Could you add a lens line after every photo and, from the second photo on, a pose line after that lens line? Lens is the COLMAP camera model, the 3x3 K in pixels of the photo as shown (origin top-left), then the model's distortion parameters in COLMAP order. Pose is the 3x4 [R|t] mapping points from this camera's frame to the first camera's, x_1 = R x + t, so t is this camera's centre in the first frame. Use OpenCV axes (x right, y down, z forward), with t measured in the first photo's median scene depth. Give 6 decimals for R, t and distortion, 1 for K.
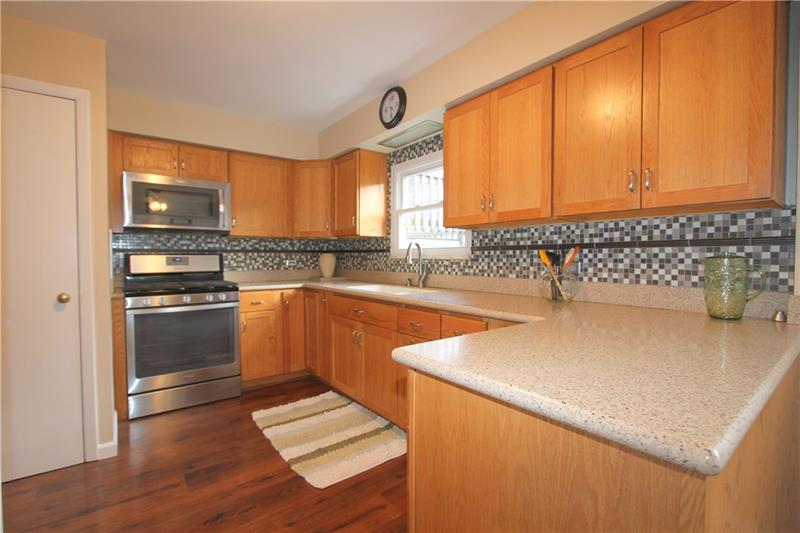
lens RADIAL K [[367.6, 0, 396.7], [0, 367.6, 266.5], [0, 0, 1]] dist [-0.019834, 0.000443]
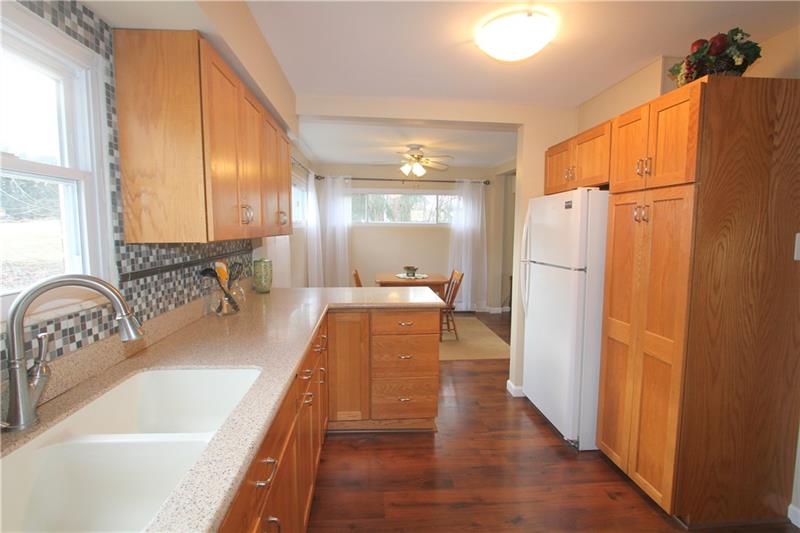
lens RADIAL K [[367.6, 0, 396.7], [0, 367.6, 266.5], [0, 0, 1]] dist [-0.019834, 0.000443]
pose [[-0.840067, -0.057172, 0.539462, -0.417526], [0.012757, 0.992074, 0.125006, -0.130083], [-0.542333, 0.111895, -0.832679, 1.275267]]
